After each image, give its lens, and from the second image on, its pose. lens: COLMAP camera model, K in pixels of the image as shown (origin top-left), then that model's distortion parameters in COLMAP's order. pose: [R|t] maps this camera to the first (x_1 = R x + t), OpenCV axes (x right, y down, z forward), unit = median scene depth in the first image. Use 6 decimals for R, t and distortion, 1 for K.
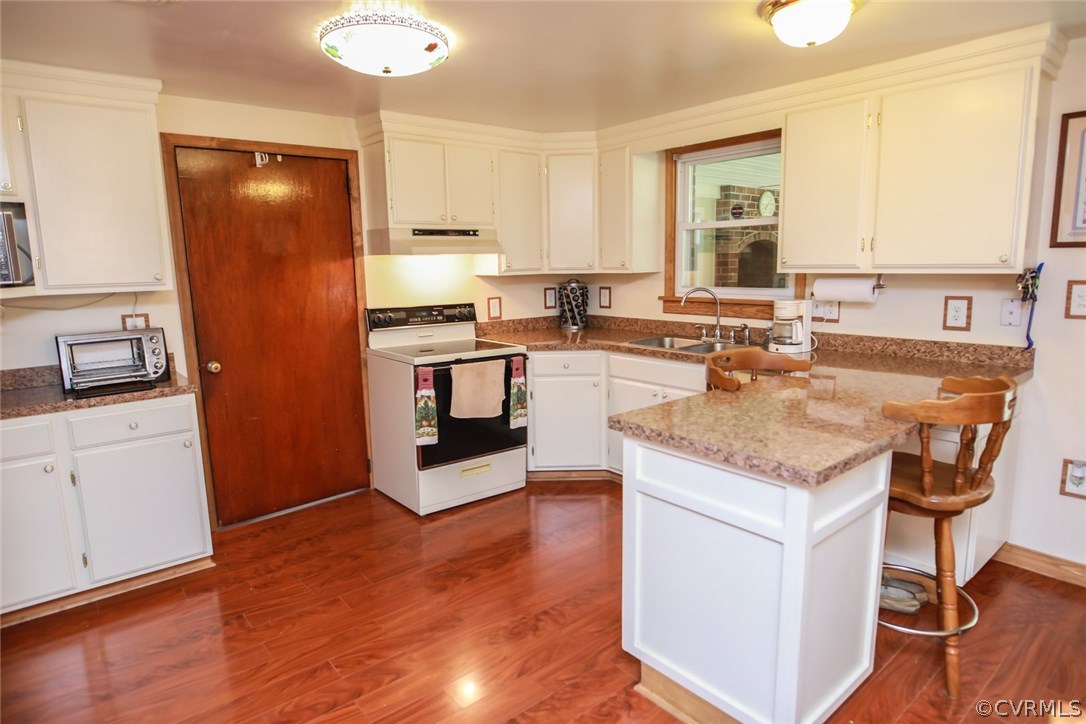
lens RADIAL K [[624.1, 0, 544.4], [0, 624.1, 359.6], [0, 0, 1]] dist [-0.028852, 0.003283]
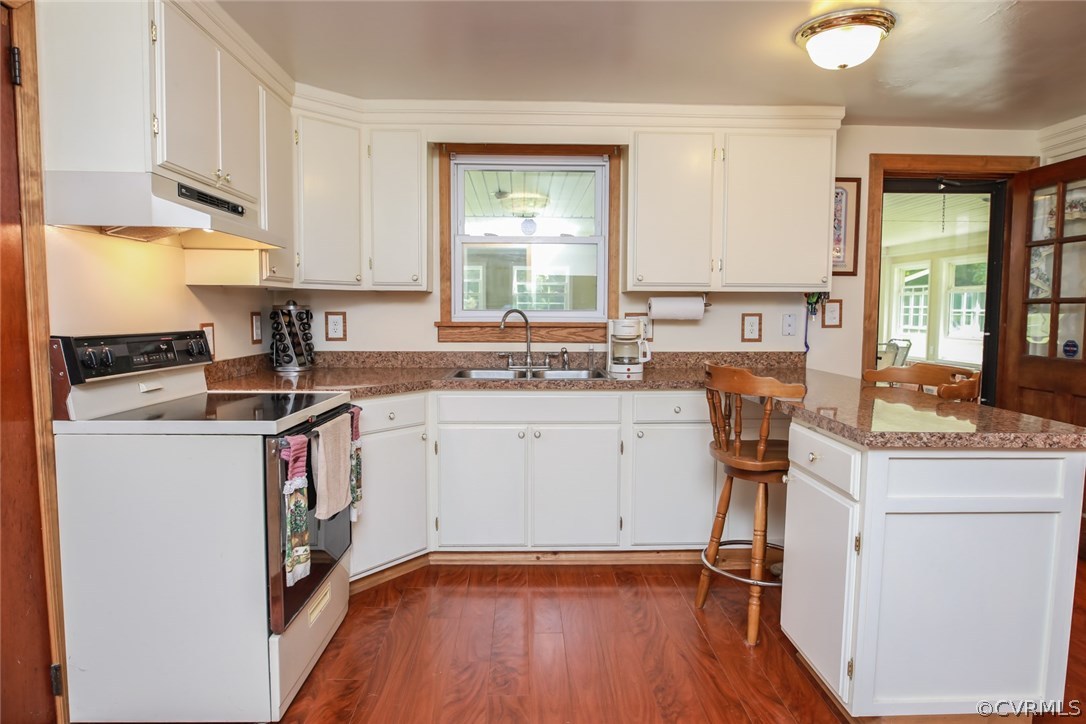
lens RADIAL K [[641.5, 0, 543.9], [0, 641.5, 359.3], [0, 0, 1]] dist [-0.024136, -0.000399]
pose [[0.615658, -0.037926, 0.787100, -0.427838], [0.106101, 0.993735, -0.035108, -0.009844], [-0.780838, 0.105126, 0.615825, 0.421450]]
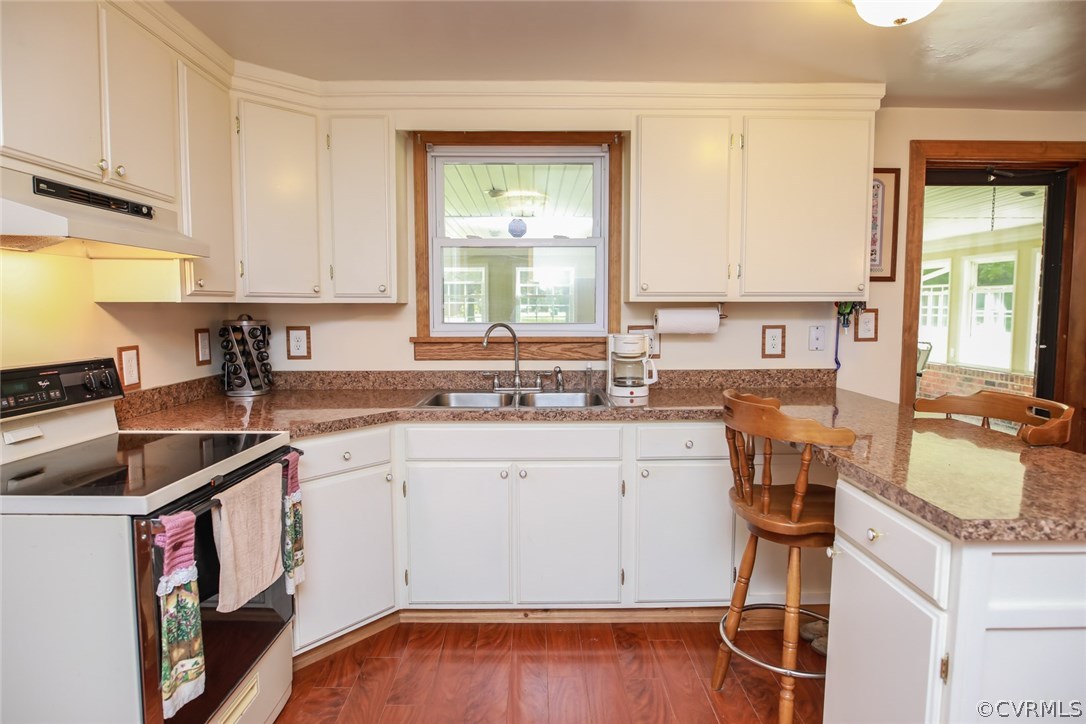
lens RADIAL K [[624.1, 0, 544.4], [0, 624.1, 359.6], [0, 0, 1]] dist [-0.028852, 0.003283]
pose [[0.628657, -0.046065, 0.776317, -0.300745], [0.110018, 0.993473, -0.030141, -0.042247], [-0.769862, 0.104357, 0.629621, 0.484709]]
